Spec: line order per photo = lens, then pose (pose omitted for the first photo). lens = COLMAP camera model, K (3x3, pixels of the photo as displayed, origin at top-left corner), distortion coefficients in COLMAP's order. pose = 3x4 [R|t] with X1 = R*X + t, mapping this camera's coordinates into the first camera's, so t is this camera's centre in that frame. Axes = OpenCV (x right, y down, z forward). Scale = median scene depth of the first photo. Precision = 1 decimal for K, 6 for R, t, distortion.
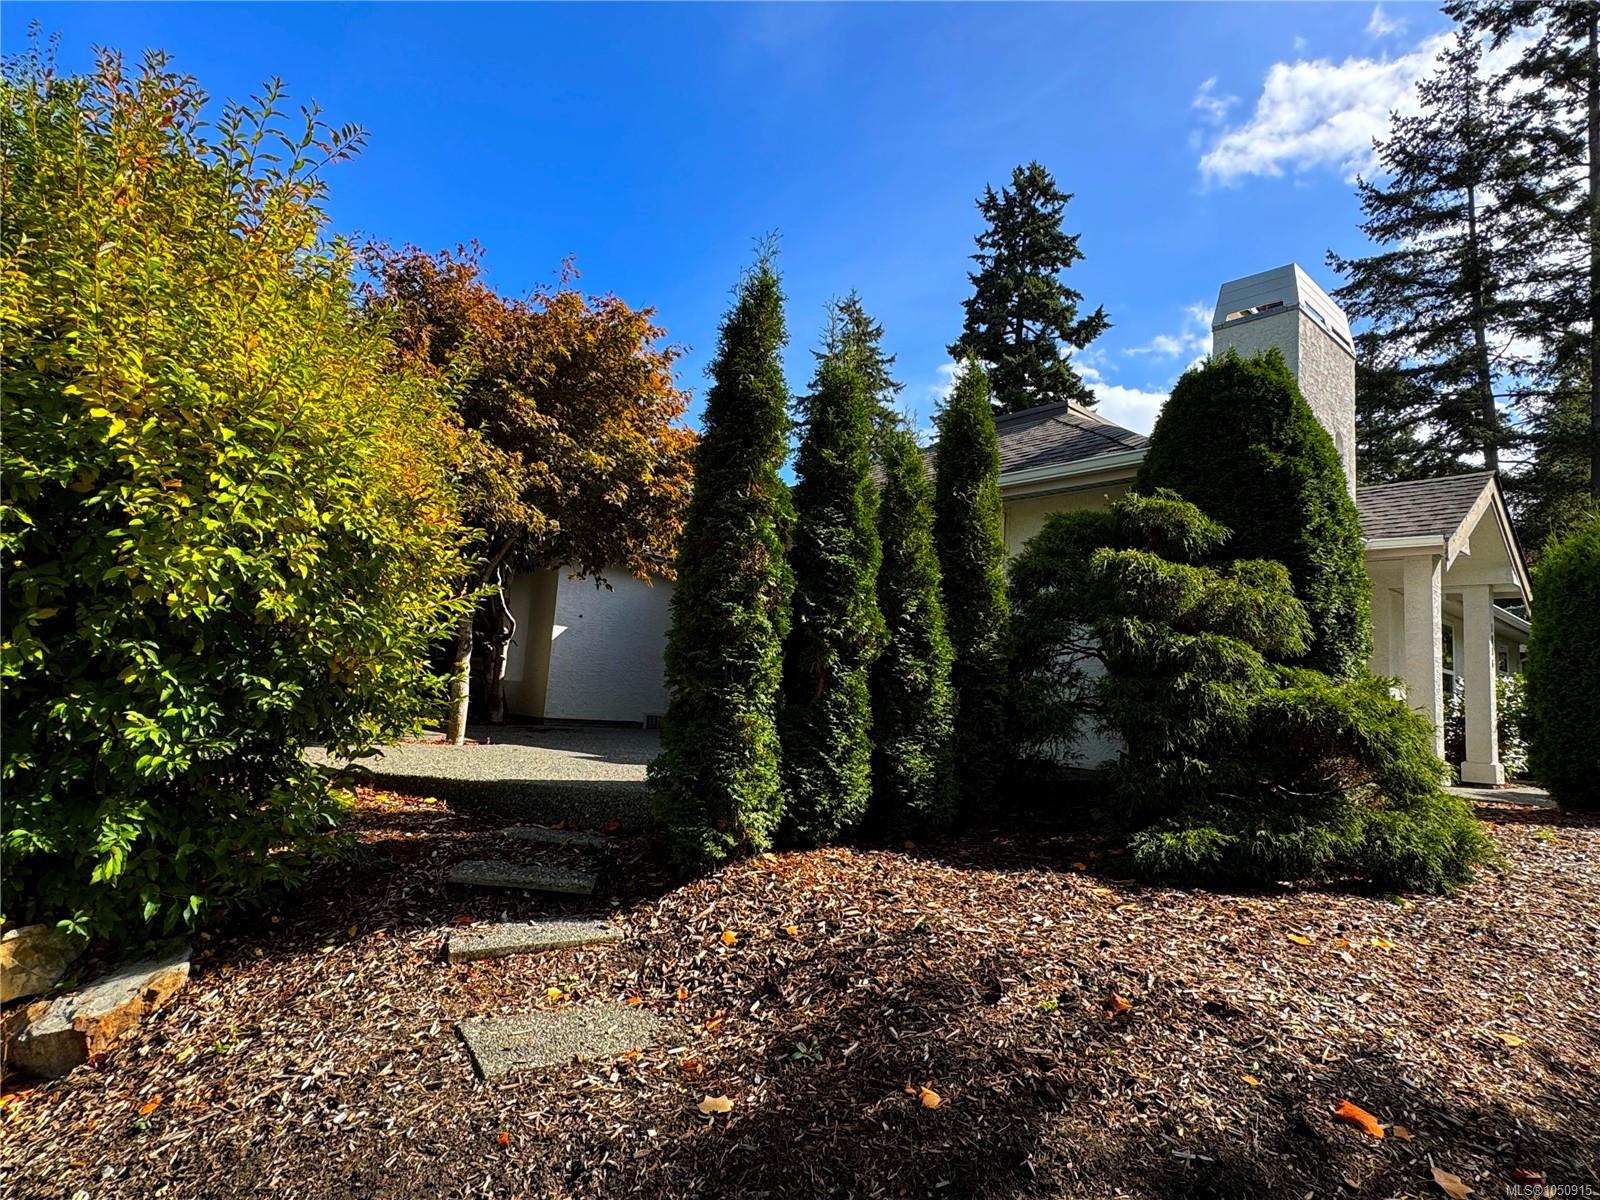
lens RADIAL K [[911.4, 0, 800.0], [0, 911.4, 600.0], [0, 0, 1]] dist [0.009749, 0.004063]
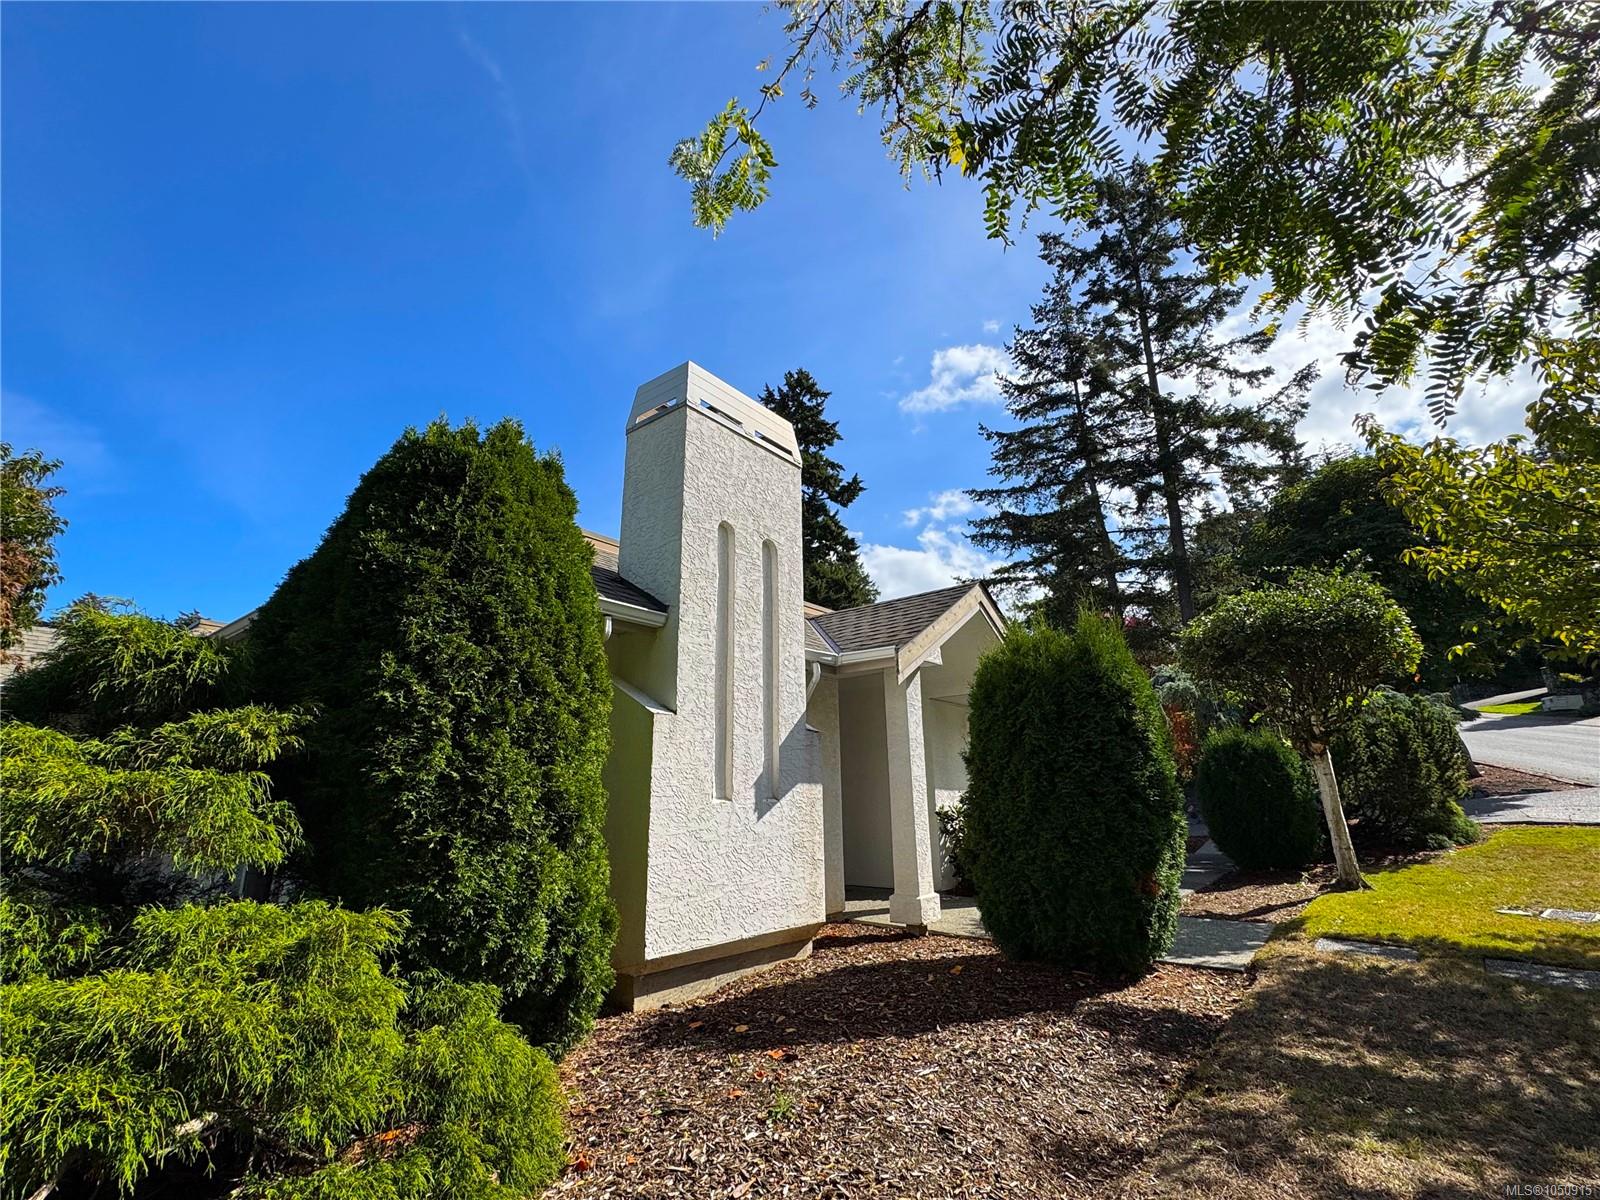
lens RADIAL K [[733.6, 0, 800.0], [0, 733.6, 600.0], [0, 0, 1]] dist [0.021123, 0.000054]
pose [[0.983617, -0.033923, 0.177048, 0.137969], [0.060339, 0.987438, -0.146031, -0.003665], [-0.169870, 0.154321, 0.973308, 0.079465]]
